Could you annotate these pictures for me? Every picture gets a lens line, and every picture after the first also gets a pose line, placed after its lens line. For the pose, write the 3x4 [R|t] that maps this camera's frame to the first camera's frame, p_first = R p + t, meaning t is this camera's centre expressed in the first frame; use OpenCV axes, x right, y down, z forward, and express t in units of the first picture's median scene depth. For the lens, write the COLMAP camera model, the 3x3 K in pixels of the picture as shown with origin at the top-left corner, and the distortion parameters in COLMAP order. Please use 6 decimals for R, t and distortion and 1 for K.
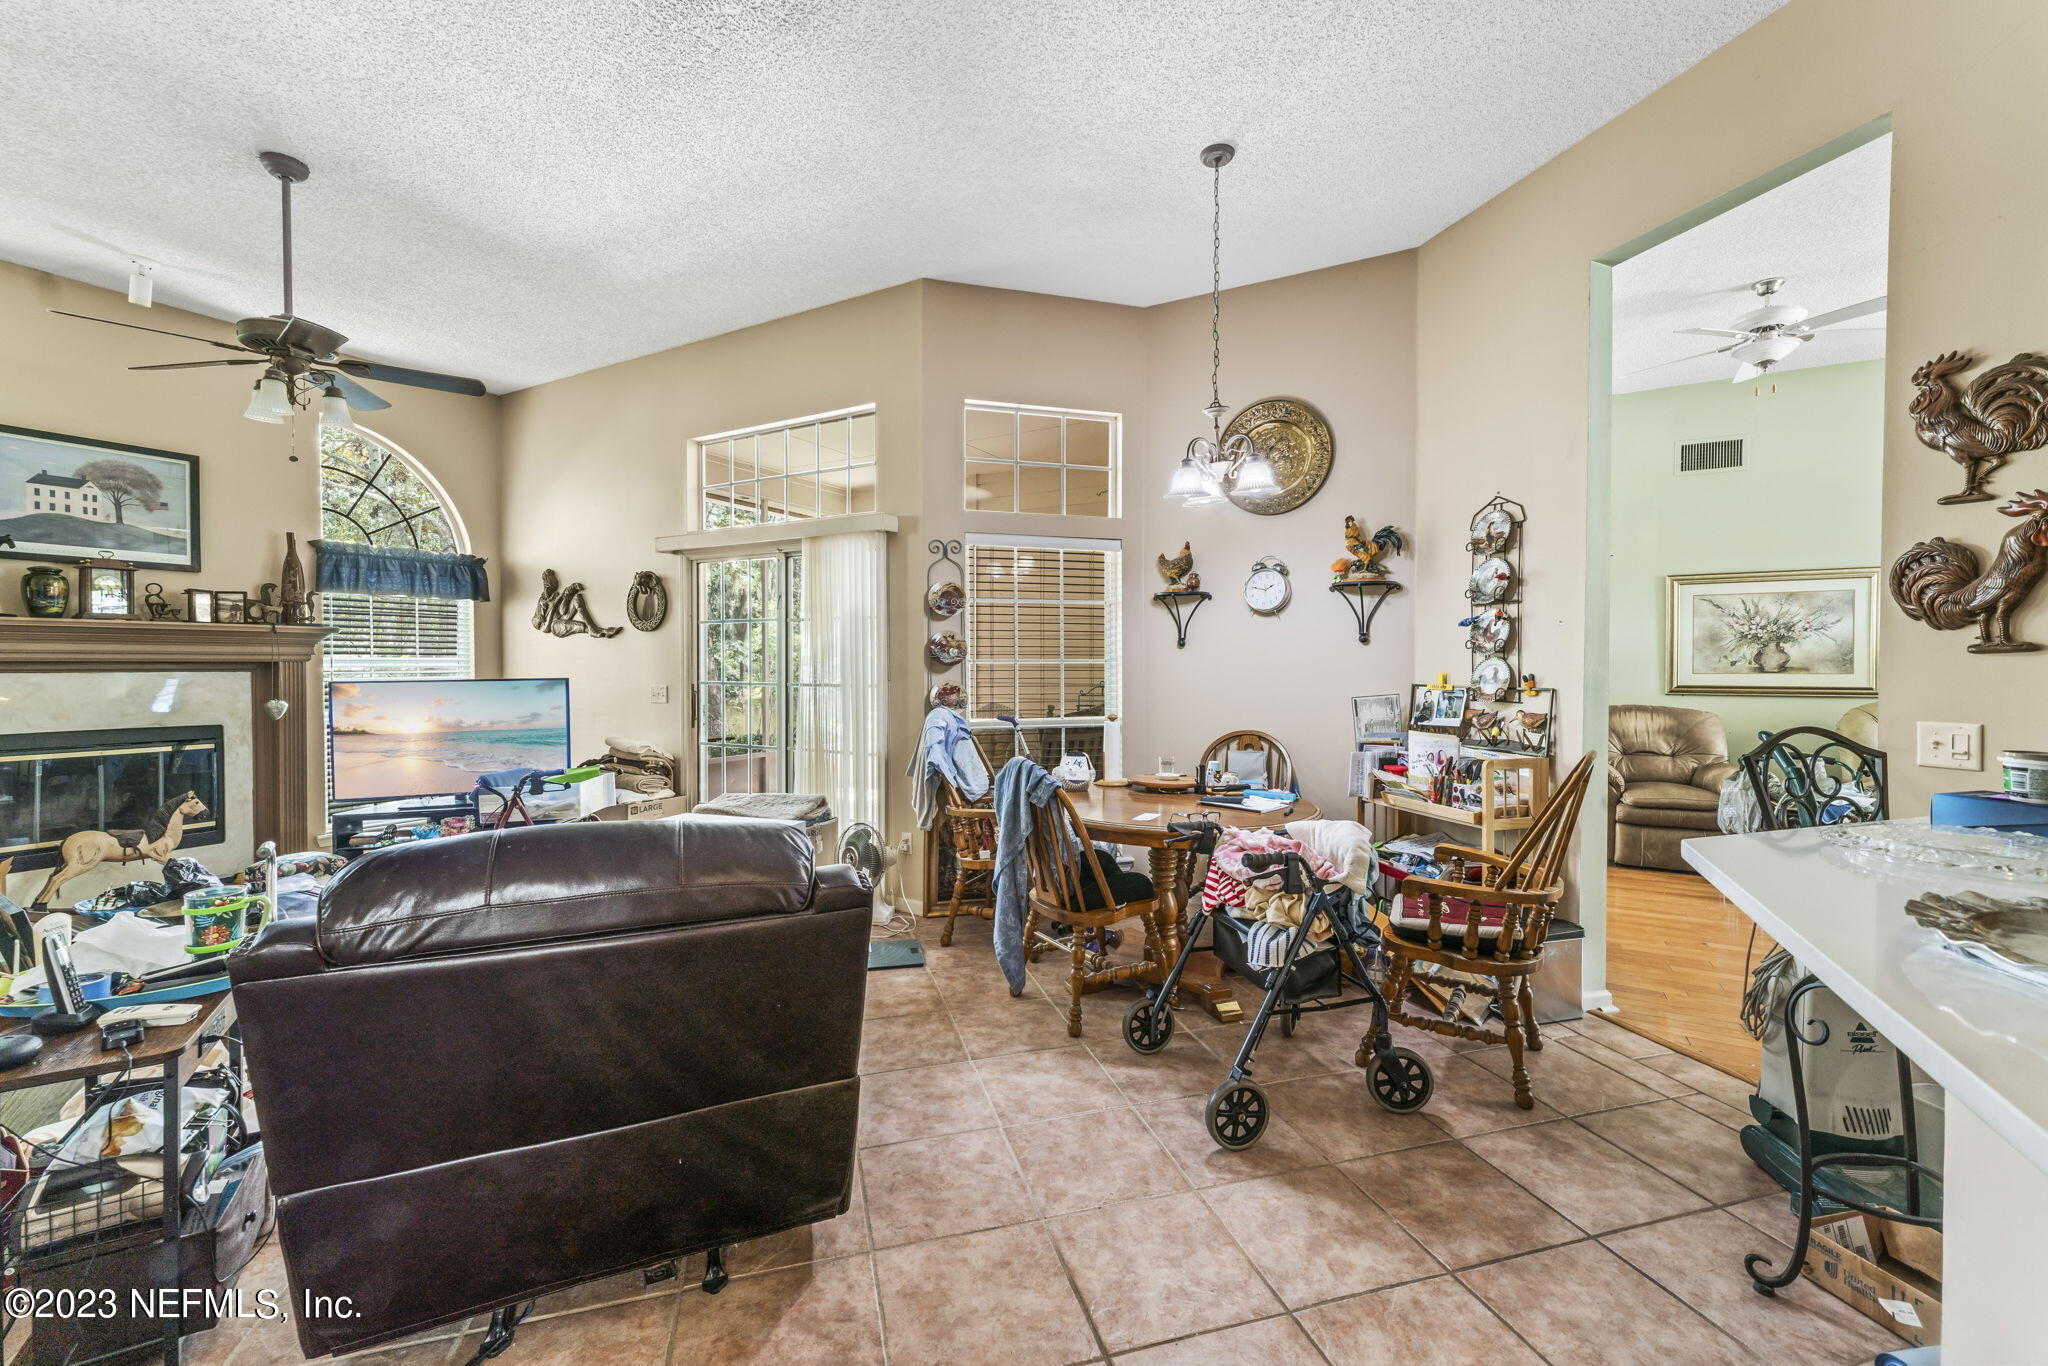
lens RADIAL K [[827.7, 0, 1011.8], [0, 827.7, 675.0], [0, 0, 1]] dist [0.001206, -0.000121]
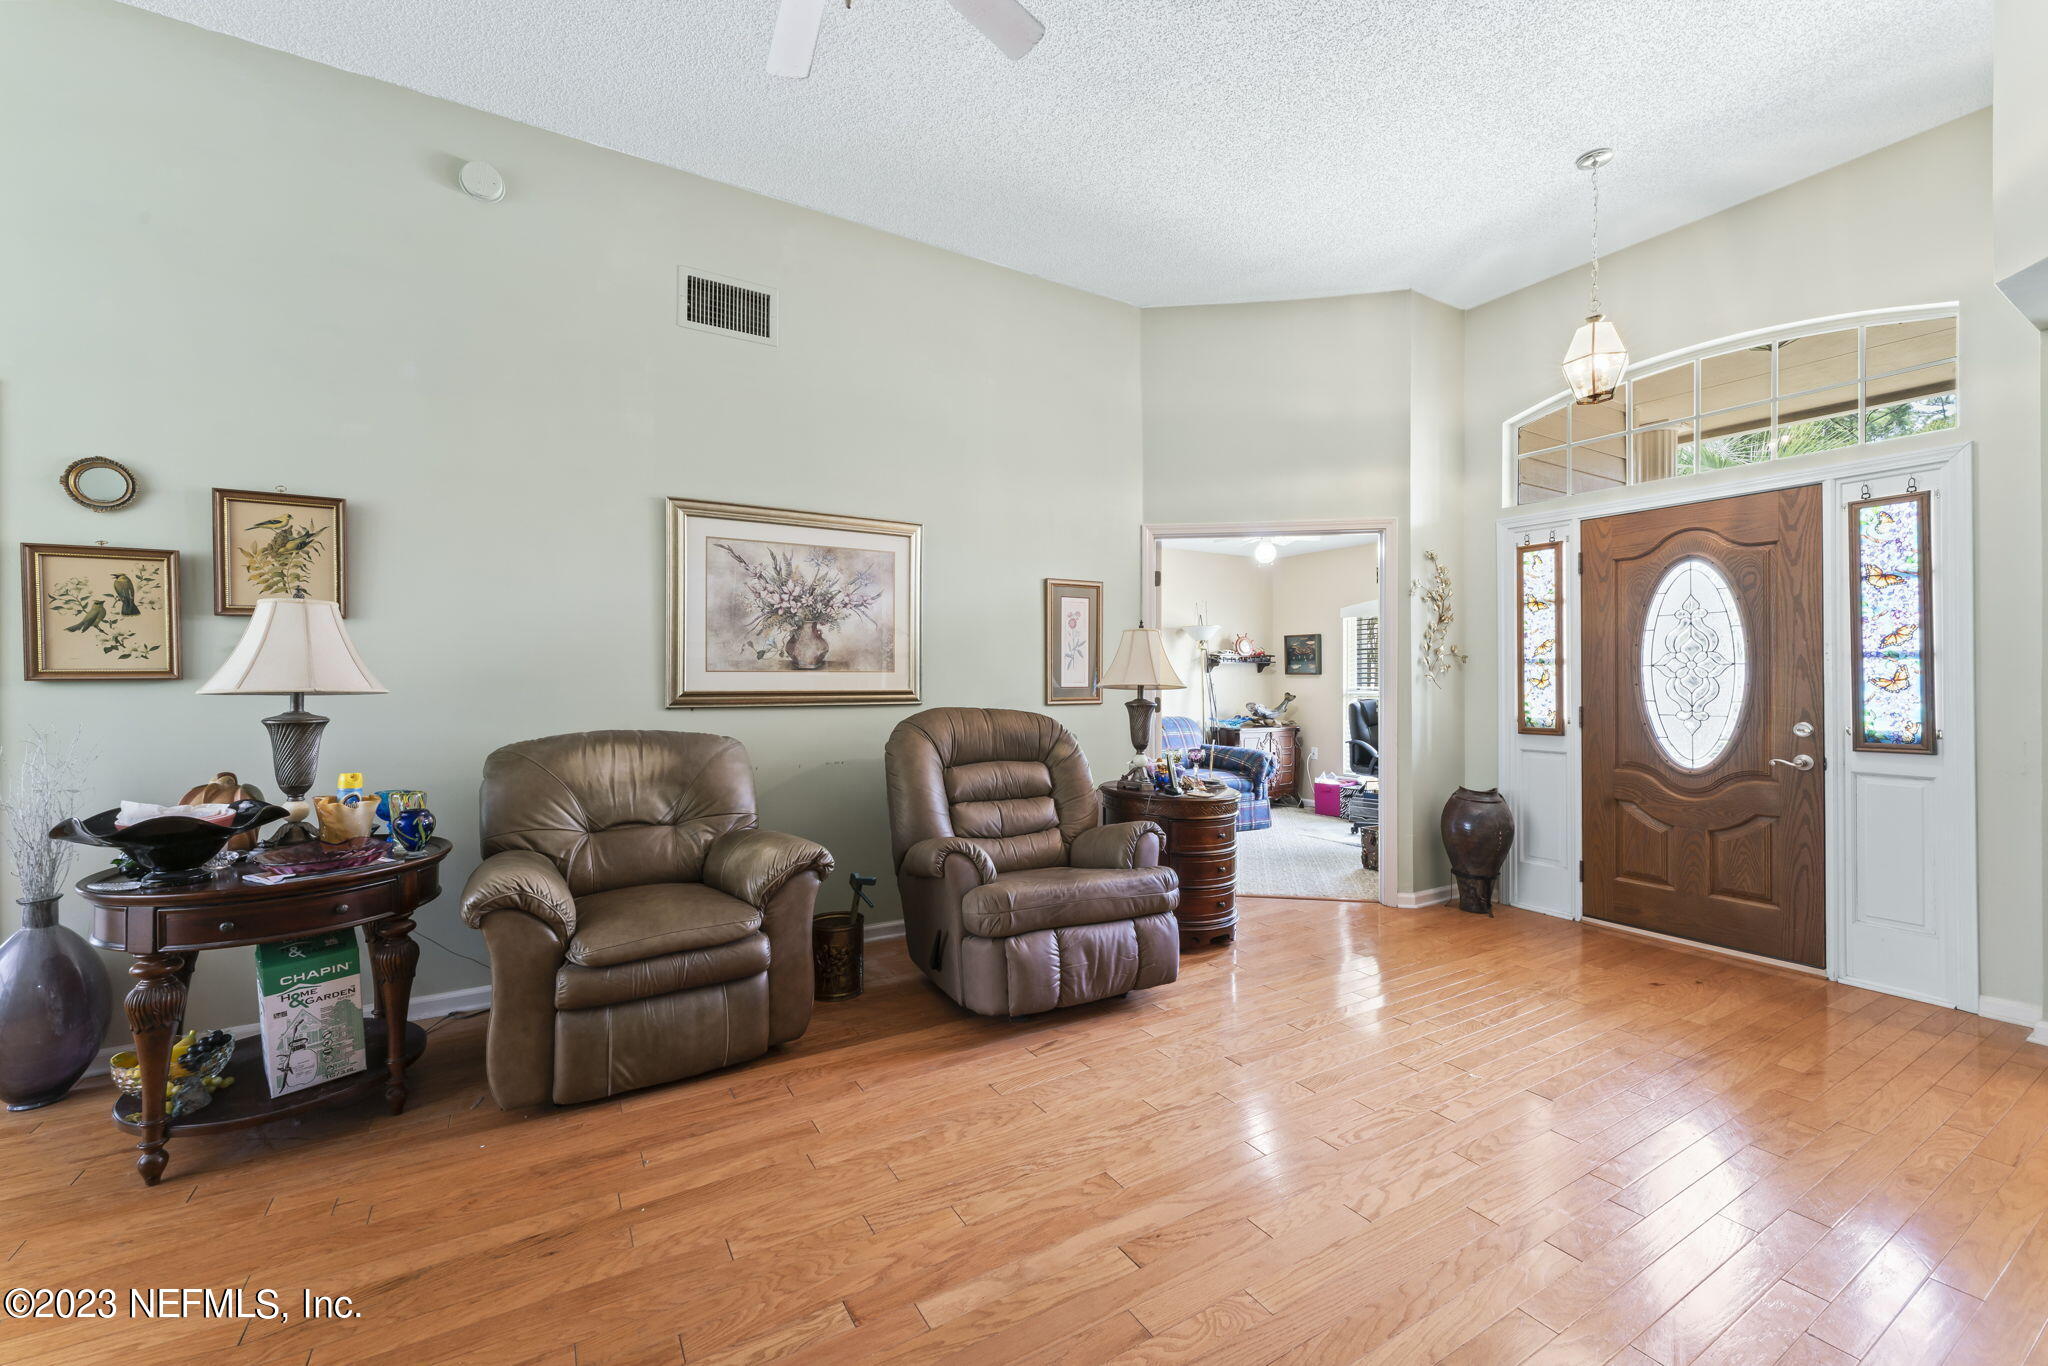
lens RADIAL K [[827.7, 0, 1013.6], [0, 827.7, 675.1], [0, 0, 1]] dist [0.001206, -0.000121]
pose [[0.507357, 0.010023, 0.861678, 0.447892], [0.010869, 0.999778, -0.018029, 0.014350], [-0.861668, 0.018512, 0.507135, 0.539677]]
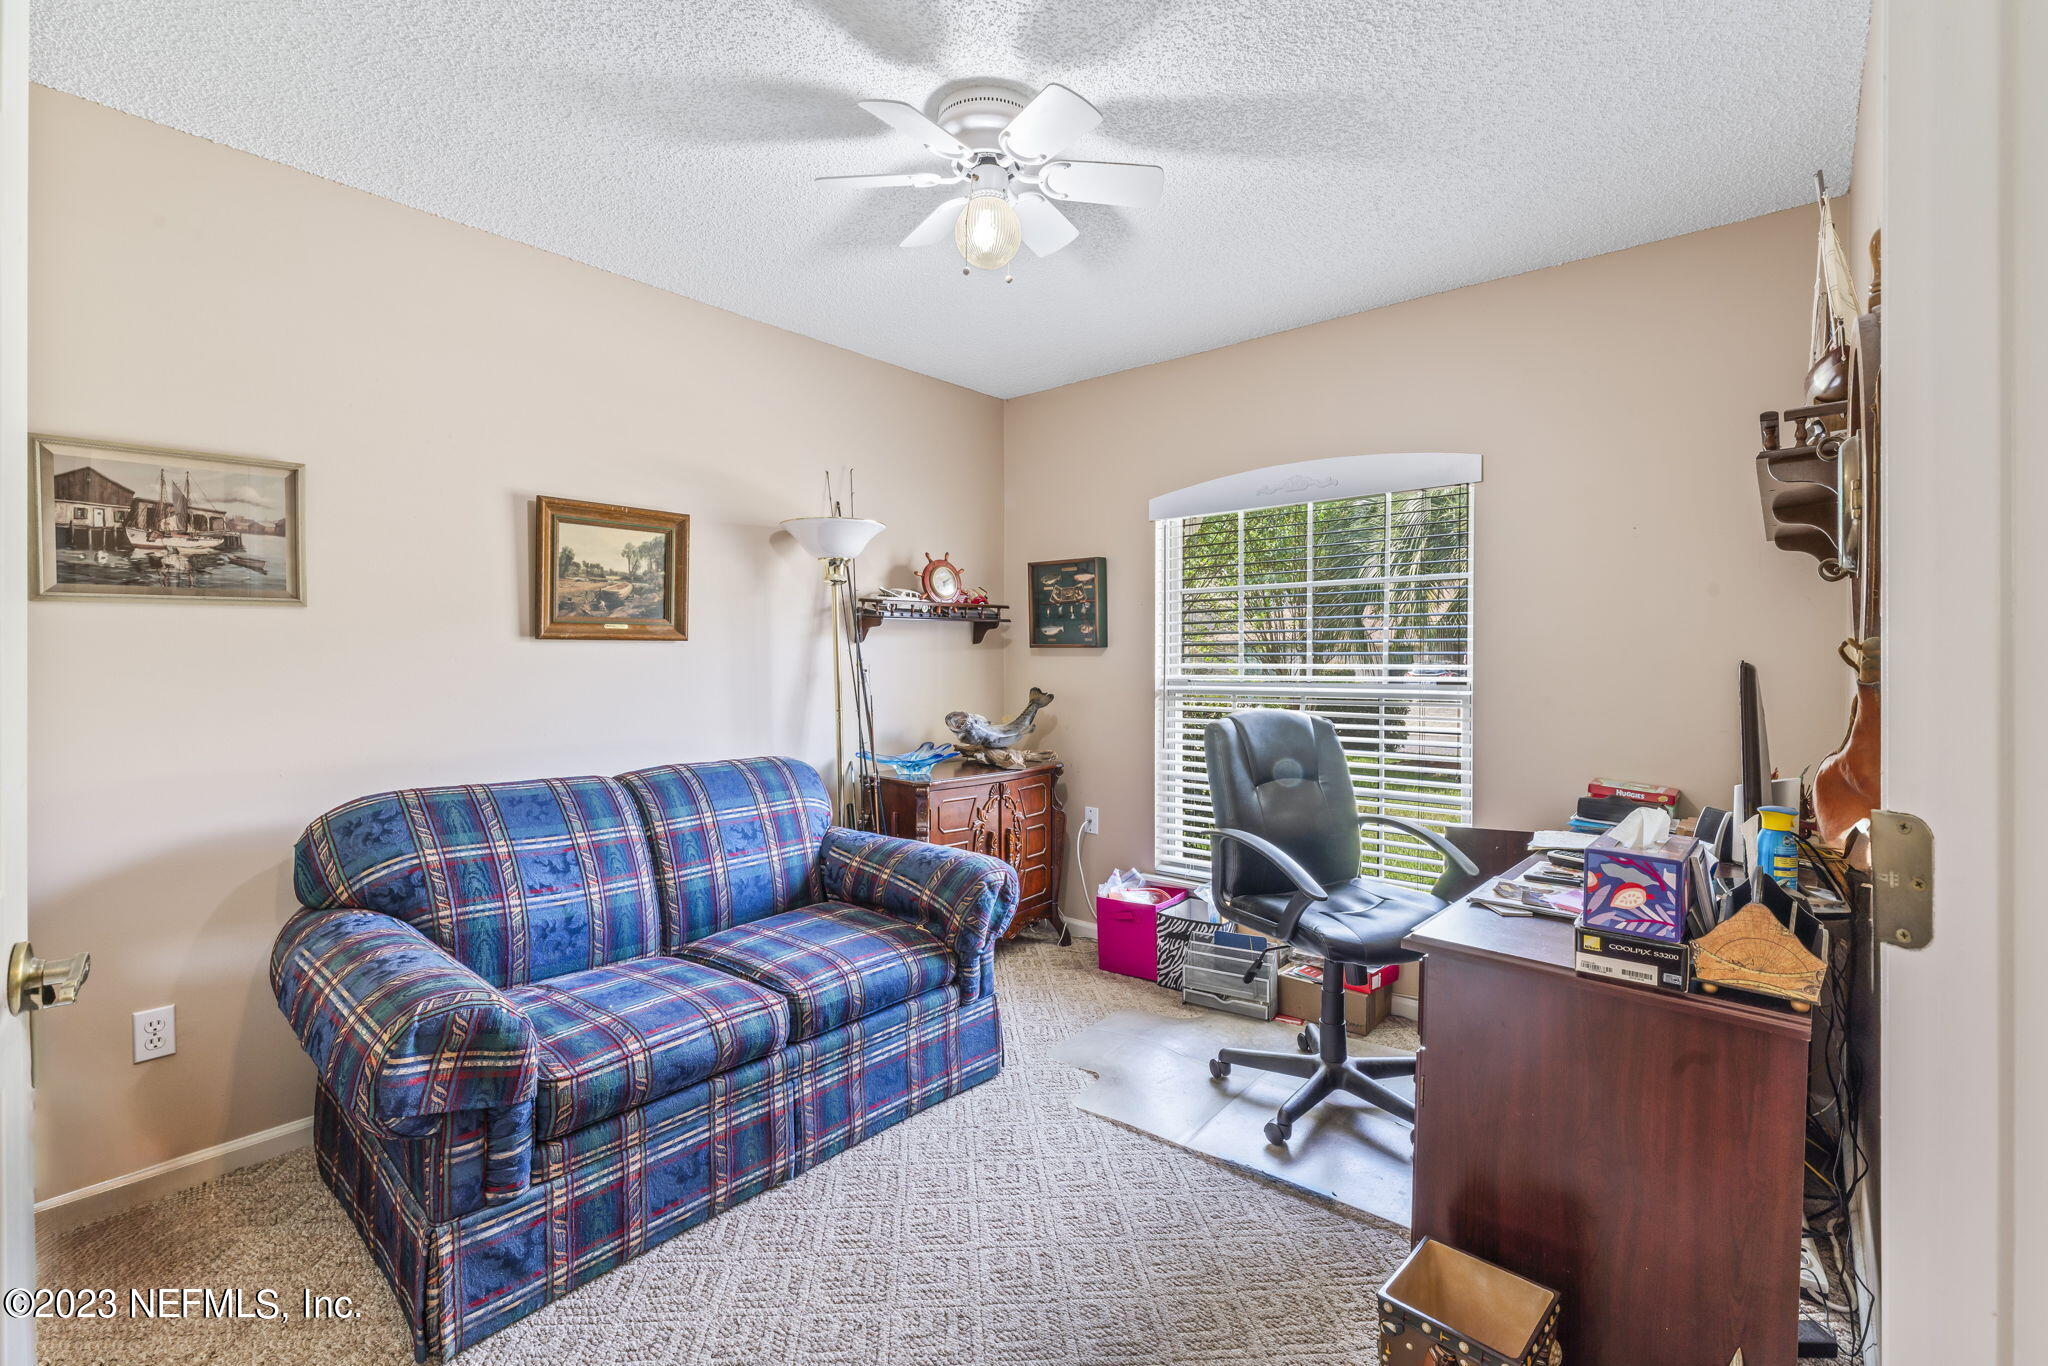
lens RADIAL K [[903.8, 0, 1024.8], [0, 903.8, 665.6], [0, 0, 1]] dist [-0.000776, 0.000329]
pose [[0.197463, -0.001184, 0.980310, 1.191162], [0.016223, 0.999866, -0.002060, 0.008403], [-0.980176, 0.016310, 0.197456, 0.717924]]
